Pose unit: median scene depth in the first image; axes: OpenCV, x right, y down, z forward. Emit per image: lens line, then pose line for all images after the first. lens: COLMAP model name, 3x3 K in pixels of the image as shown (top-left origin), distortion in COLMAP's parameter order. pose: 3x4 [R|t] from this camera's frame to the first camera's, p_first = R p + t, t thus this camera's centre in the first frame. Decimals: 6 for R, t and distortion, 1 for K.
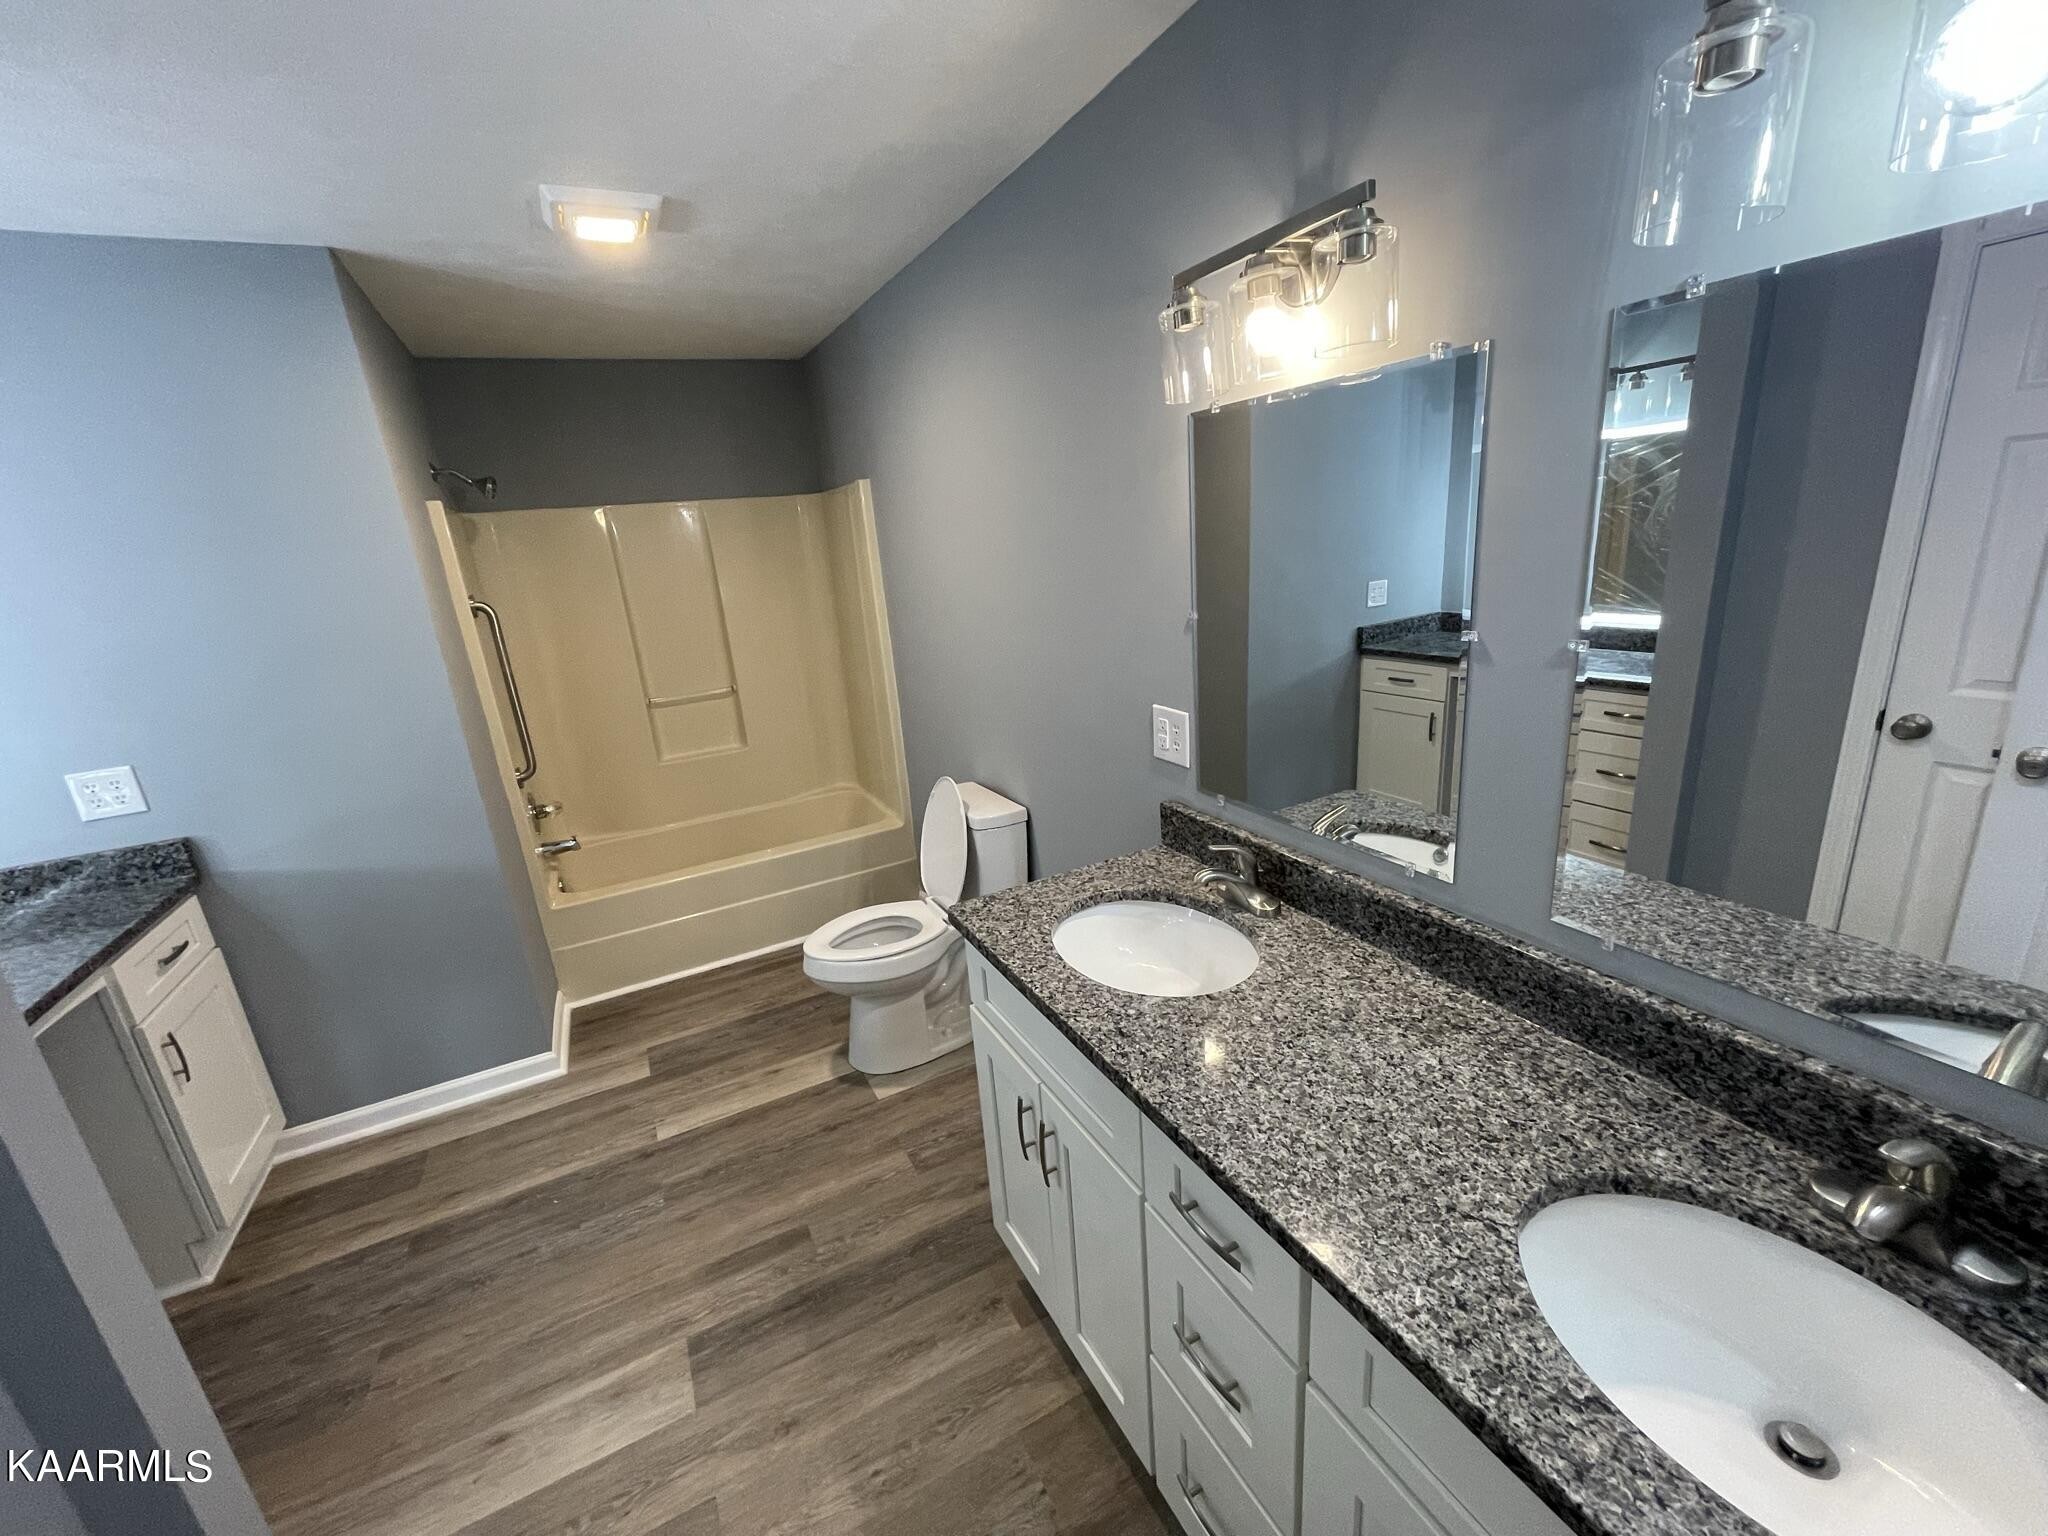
lens RADIAL K [[819.6, 0, 1007.6], [0, 819.6, 765.7], [0, 0, 1]] dist [0.000430, 0.000245]
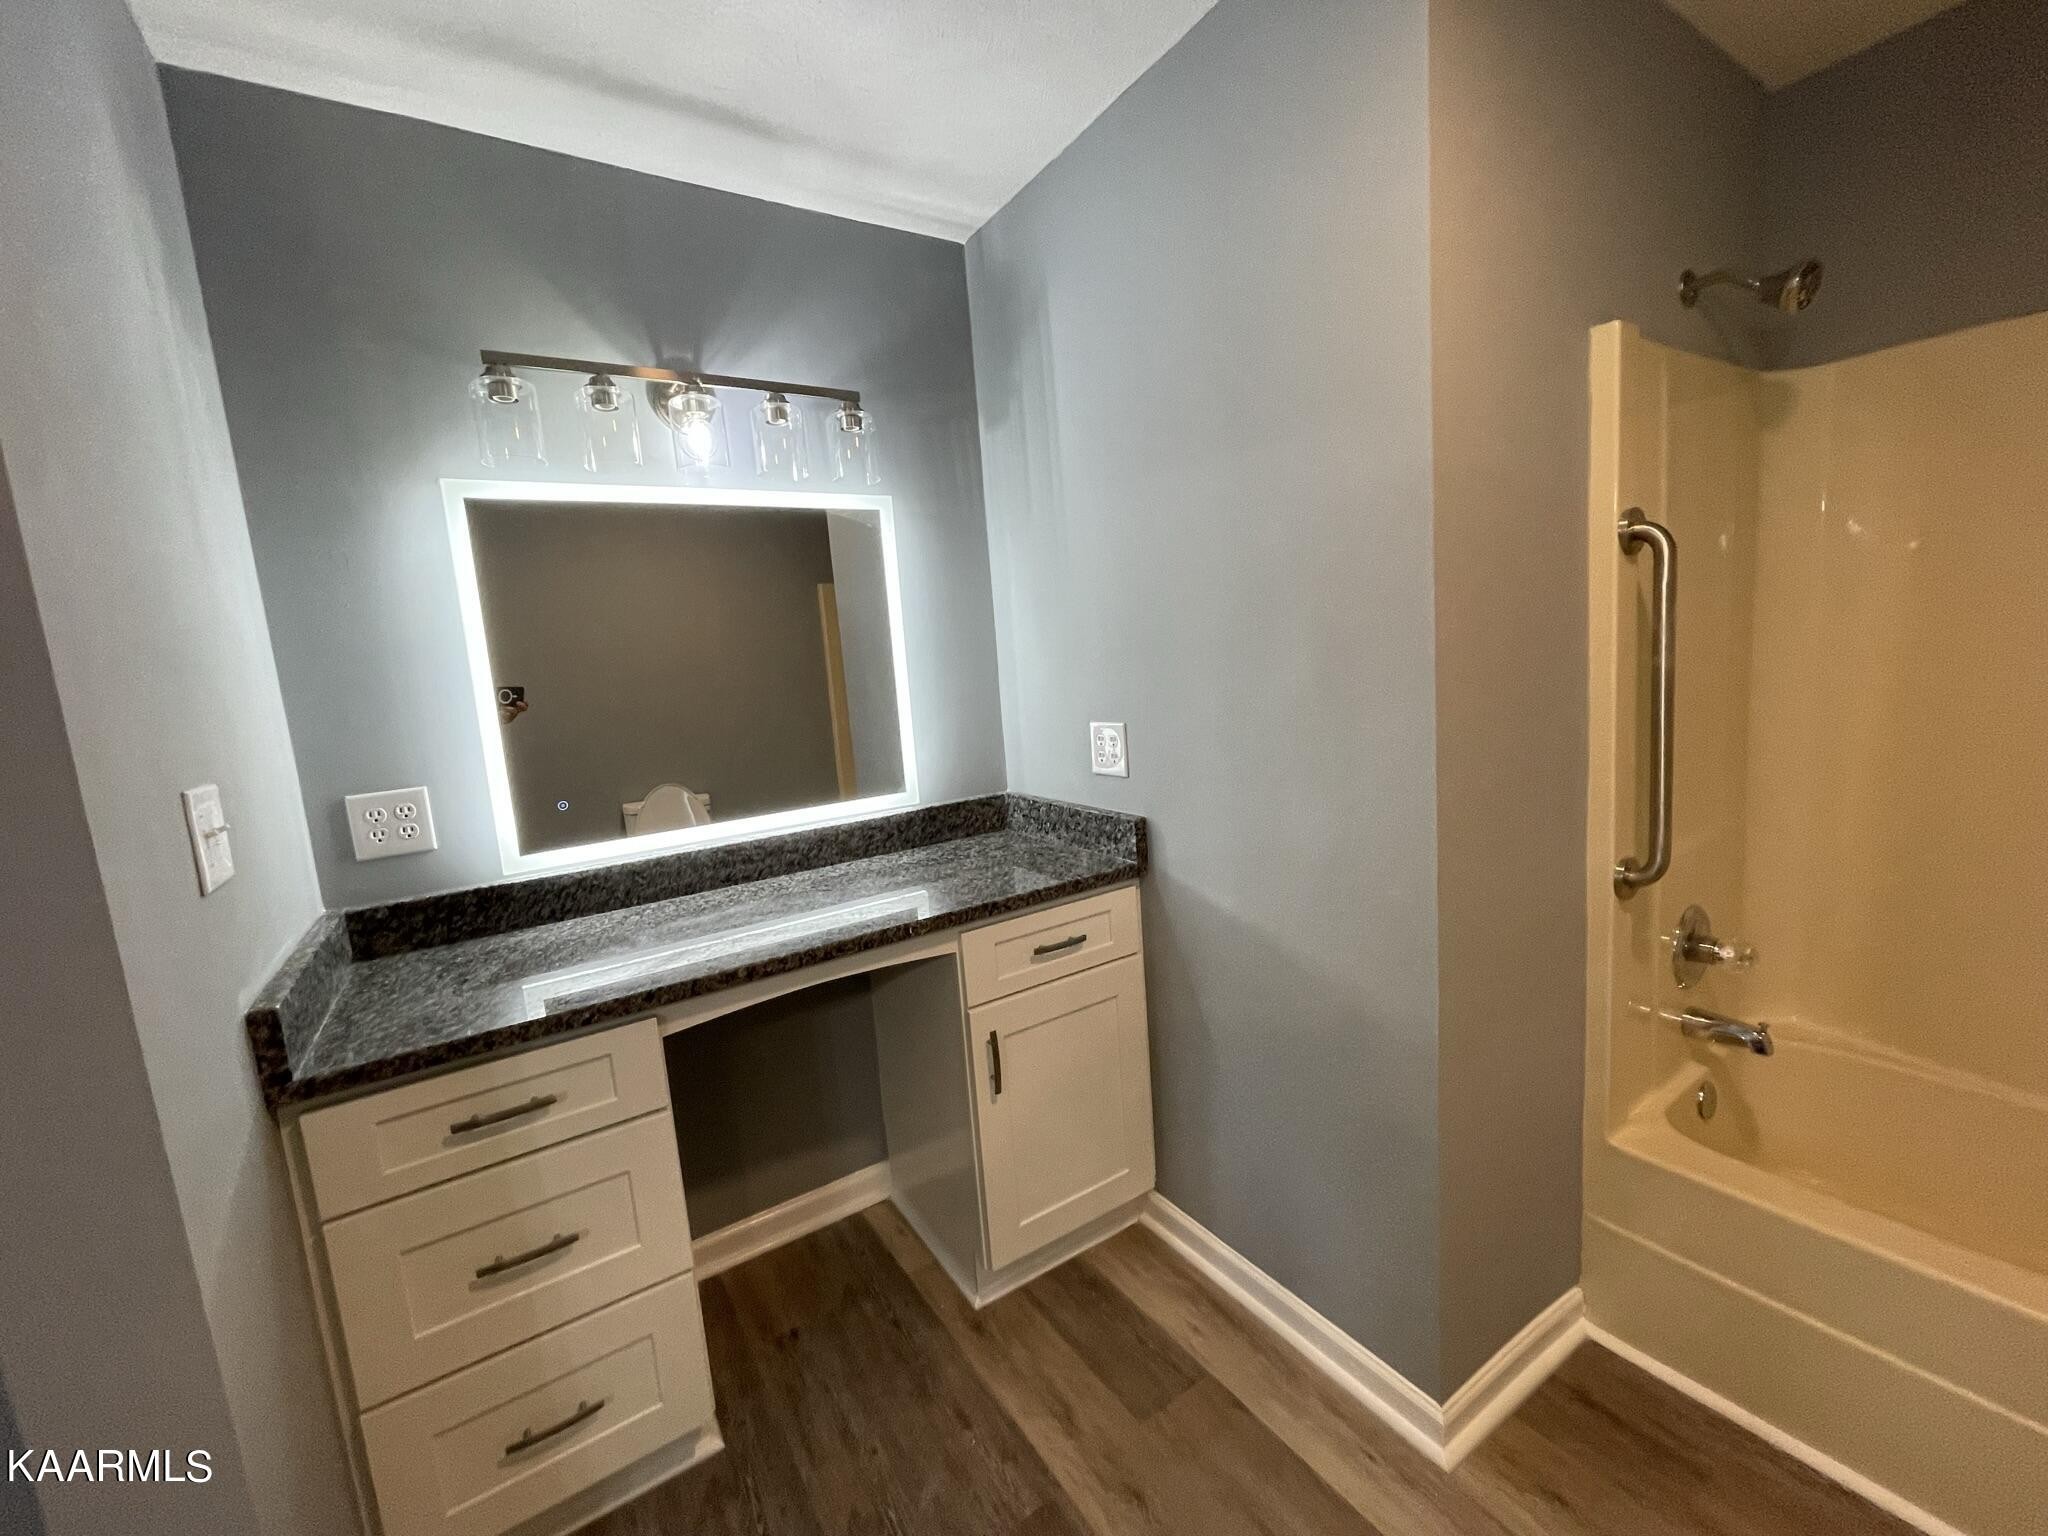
lens RADIAL K [[826.4, 0, 1026.0], [0, 826.4, 769.8], [0, 0, 1]] dist [0.000668, 0.000172]
pose [[0.111026, 0.211192, -0.971118, -0.154763], [-0.210973, 0.959897, 0.184631, -0.064598], [0.971166, 0.184380, 0.151130, 0.545997]]
